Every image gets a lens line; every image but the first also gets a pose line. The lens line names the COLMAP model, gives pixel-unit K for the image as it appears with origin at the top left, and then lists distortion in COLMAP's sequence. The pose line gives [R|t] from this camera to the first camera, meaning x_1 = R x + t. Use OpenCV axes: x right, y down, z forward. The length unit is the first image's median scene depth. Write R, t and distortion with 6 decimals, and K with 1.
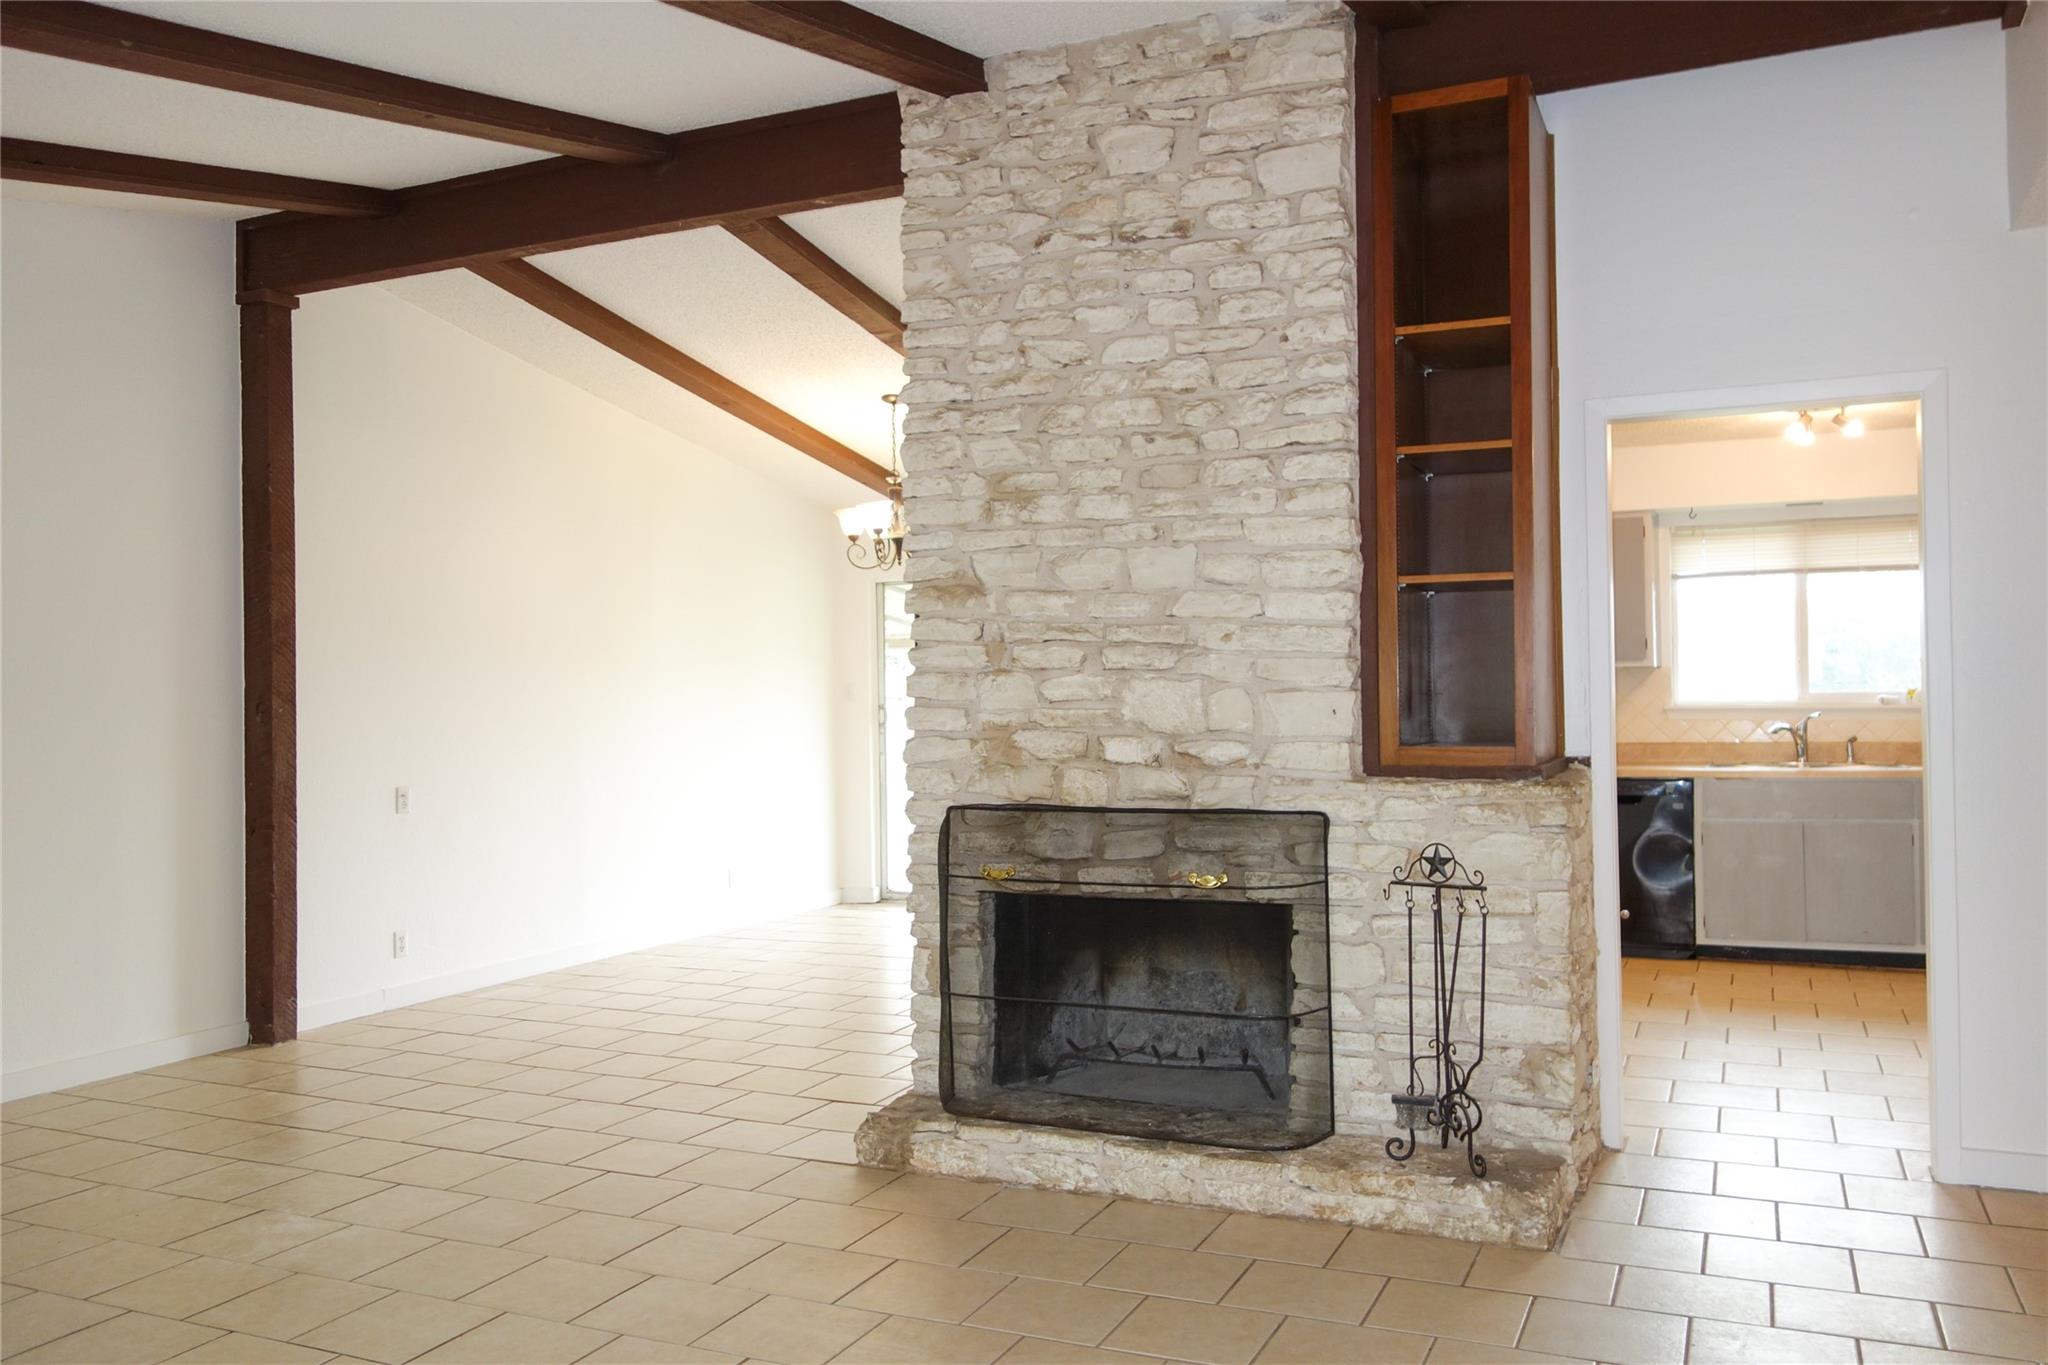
lens RADIAL K [[1609.8, 0, 1024.0], [0, 1609.8, 682.5], [0, 0, 1]] dist [0.002676, -0.002517]
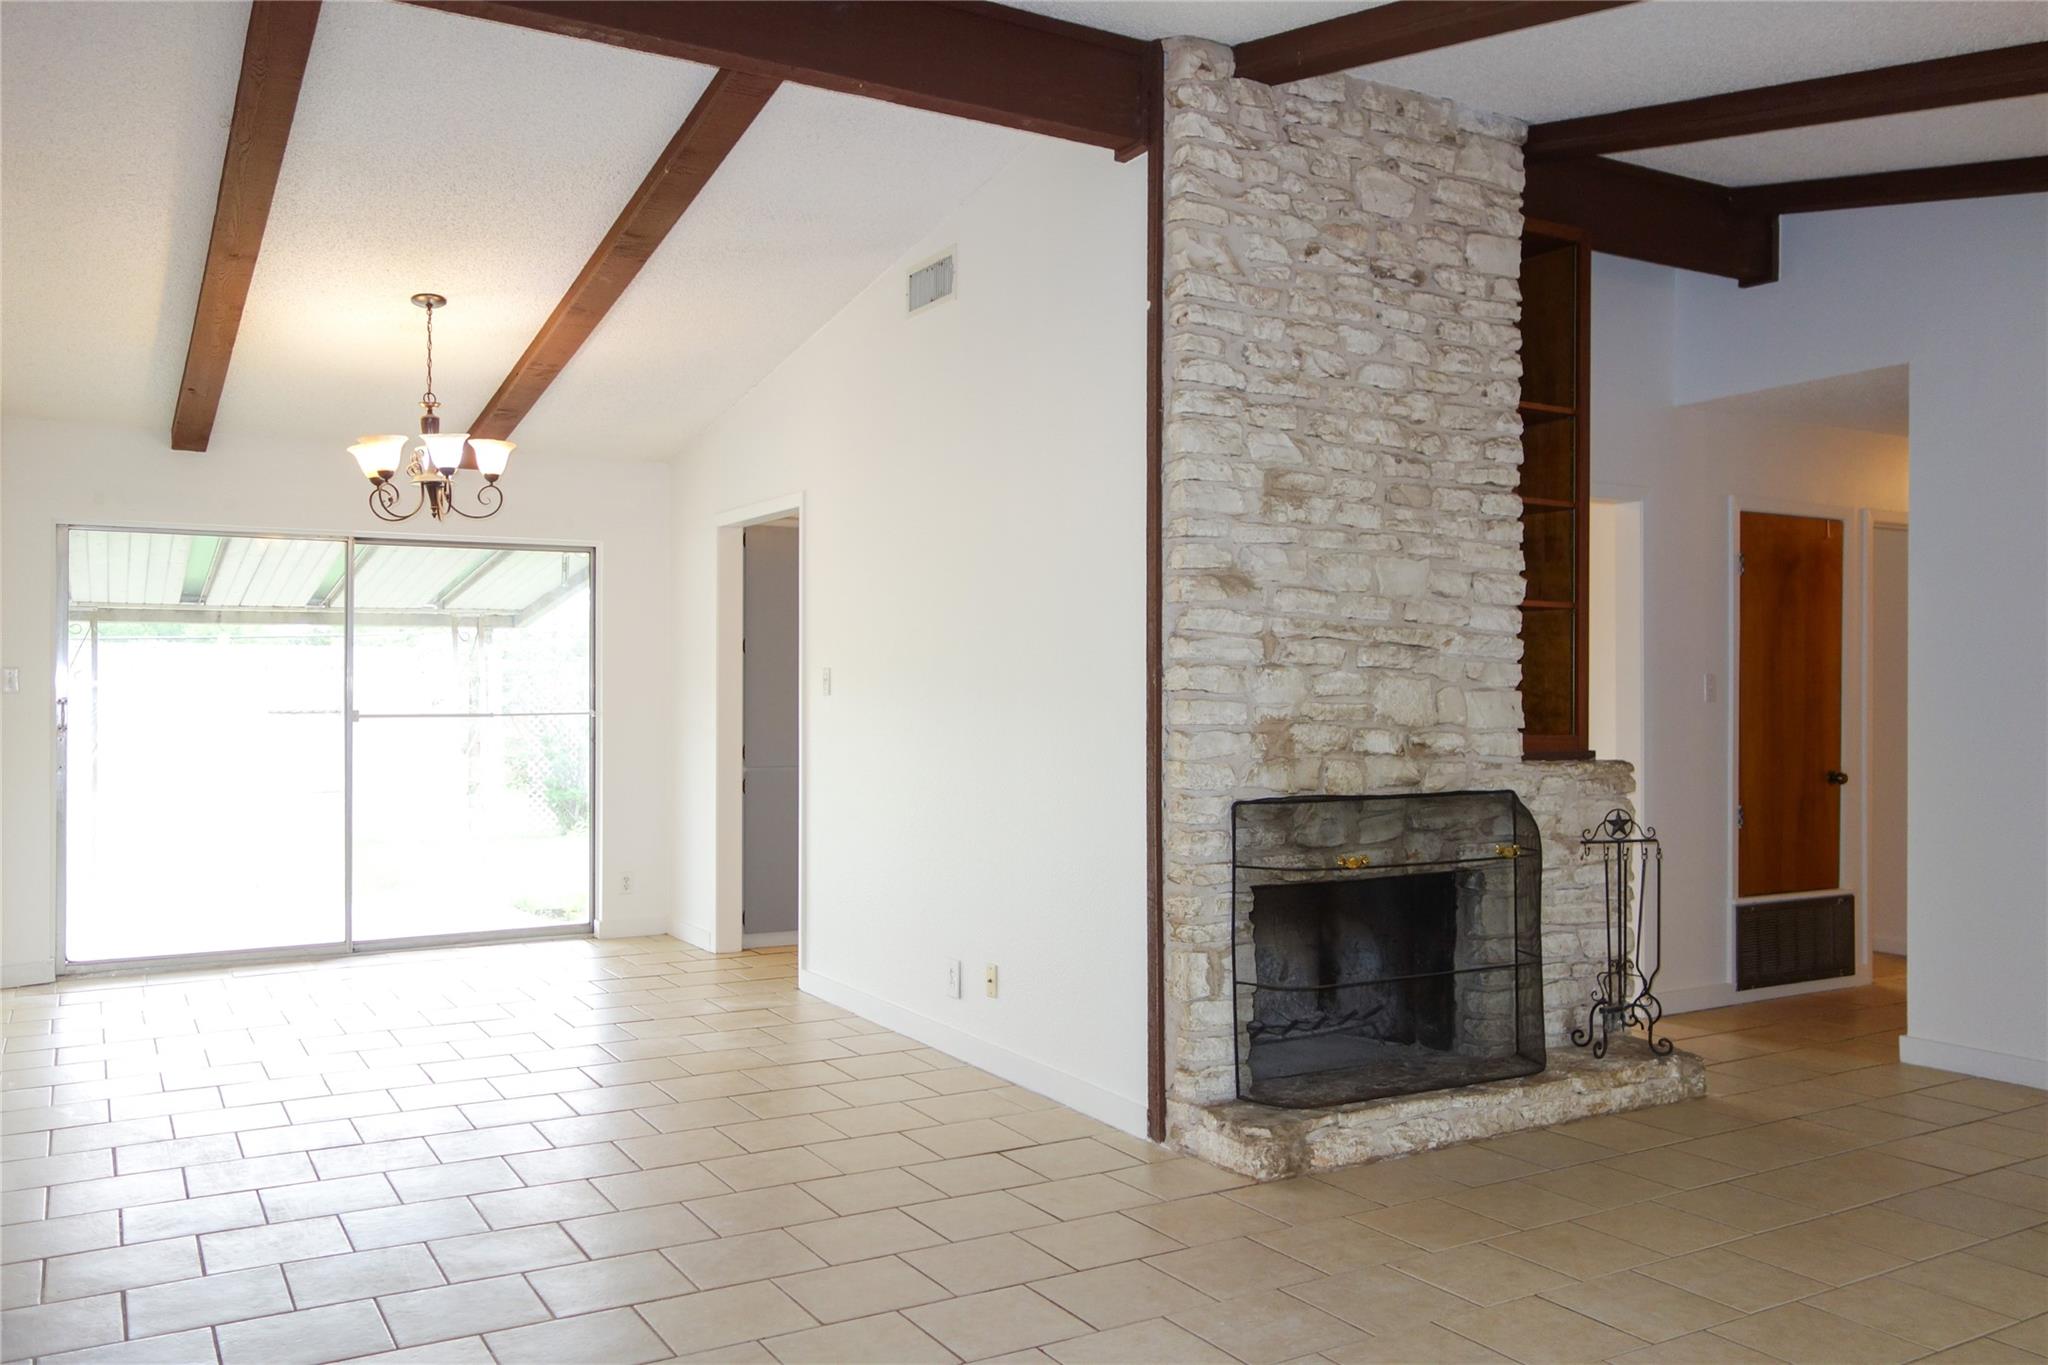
lens RADIAL K [[1609.8, 0, 1024.0], [0, 1609.8, 682.5], [0, 0, 1]] dist [0.002676, -0.002517]
pose [[0.572575, 0.021319, 0.819575, -0.965759], [-0.017679, 0.999750, -0.013654, 0.020988], [-0.819662, -0.006671, 0.572809, 0.573239]]
